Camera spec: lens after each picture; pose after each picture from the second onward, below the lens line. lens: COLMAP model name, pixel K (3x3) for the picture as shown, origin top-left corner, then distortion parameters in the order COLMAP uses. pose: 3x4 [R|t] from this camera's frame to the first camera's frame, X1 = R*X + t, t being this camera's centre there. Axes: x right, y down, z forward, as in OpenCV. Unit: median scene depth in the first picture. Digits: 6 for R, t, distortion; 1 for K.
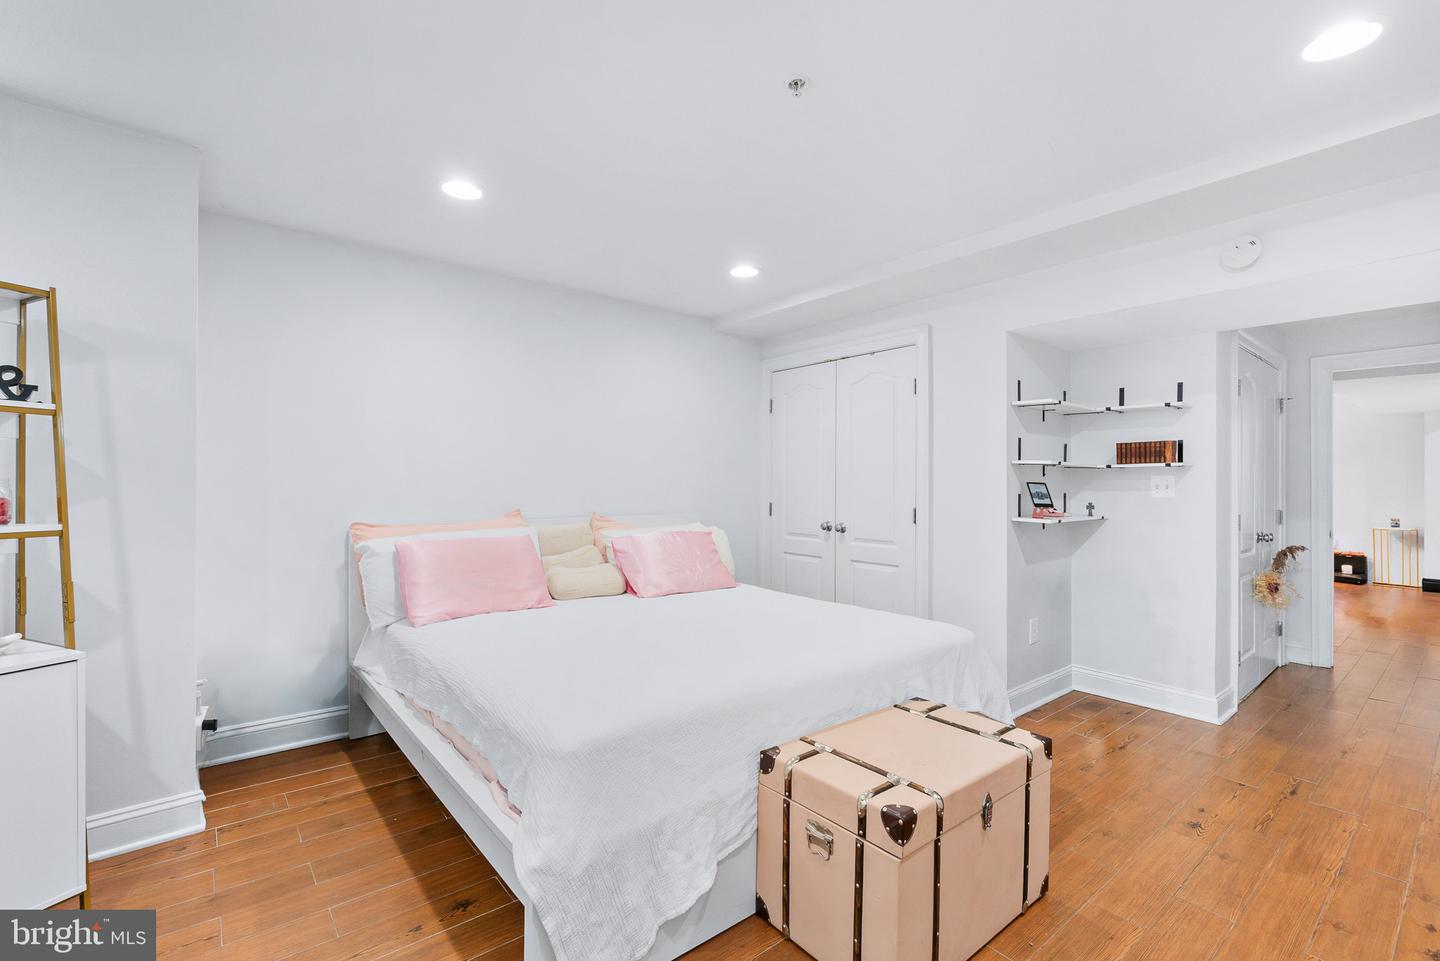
lens RADIAL K [[640.2, 0, 747.6], [0, 640.2, 486.3], [0, 0, 1]] dist [0.012780, -0.000072]
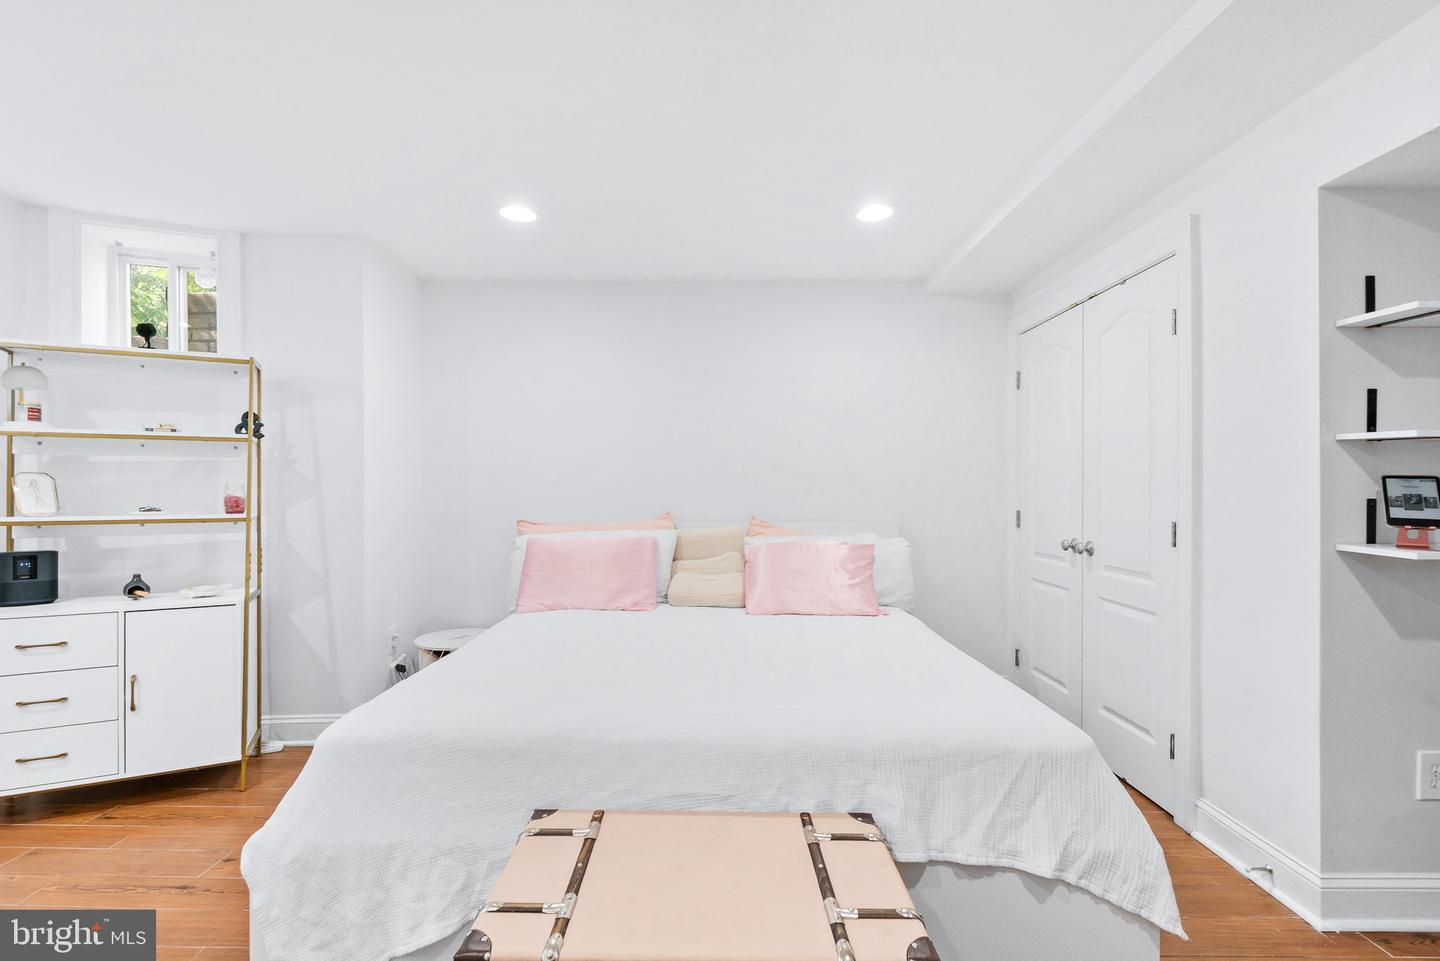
lens RADIAL K [[660.8, 0, 716.3], [0, 660.8, 496.8], [0, 0, 1]] dist [0.003094, 0.000099]
pose [[0.754939, 0.001907, -0.655792, 0.518353], [0.003297, 0.999972, 0.006703, 0.006878], [0.655787, -0.007223, 0.754911, 0.360527]]
